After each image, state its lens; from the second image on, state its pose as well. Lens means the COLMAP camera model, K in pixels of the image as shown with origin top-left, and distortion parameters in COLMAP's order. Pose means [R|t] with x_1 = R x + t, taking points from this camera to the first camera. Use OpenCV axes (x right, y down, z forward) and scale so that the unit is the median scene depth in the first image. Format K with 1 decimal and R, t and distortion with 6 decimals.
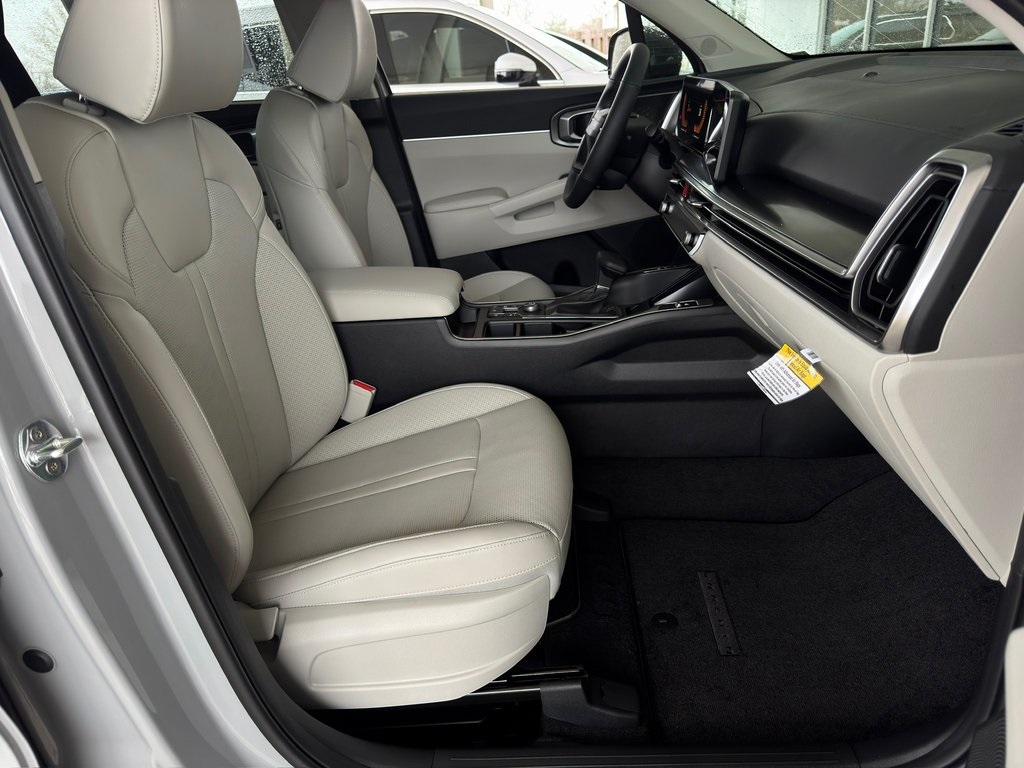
lens RADIAL K [[725.1, 0, 508.8], [0, 725.1, 385.5], [0, 0, 1]] dist [0.033865, -0.031588]
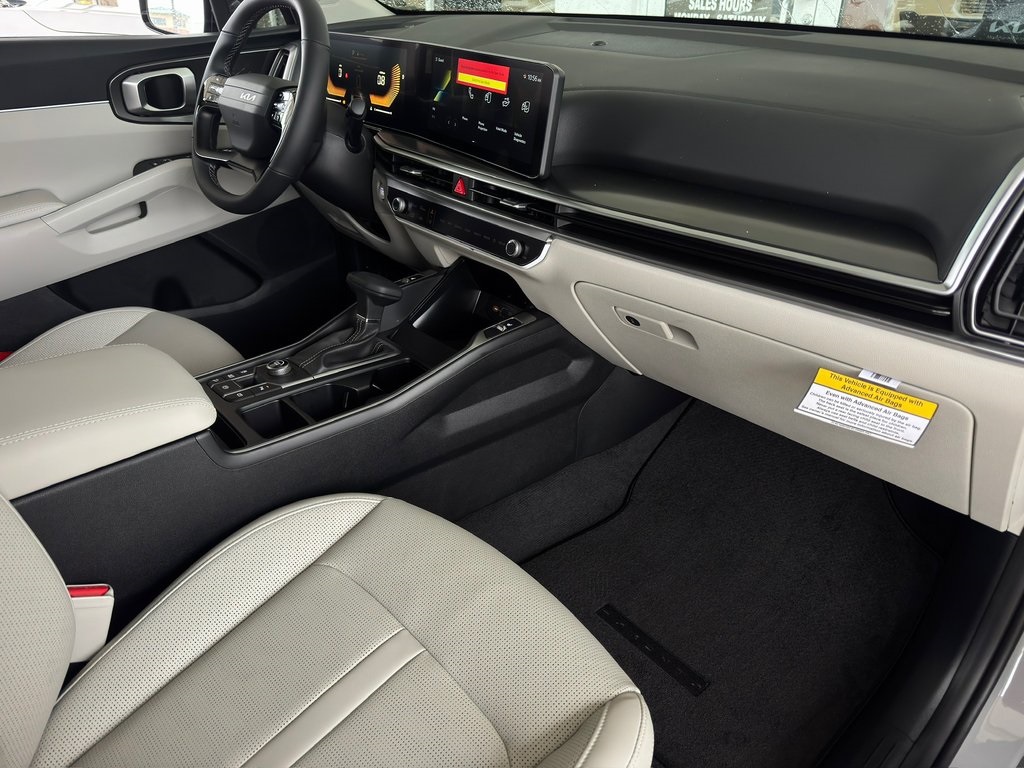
lens RADIAL K [[725.1, 0, 512.2], [0, 725.1, 387.5], [0, 0, 1]] dist [0.033865, -0.031588]
pose [[0.723076, -0.278157, 0.632290, -0.280687], [0.235328, 0.959780, 0.153109, -0.158617], [-0.649448, 0.038086, 0.759452, 0.351717]]
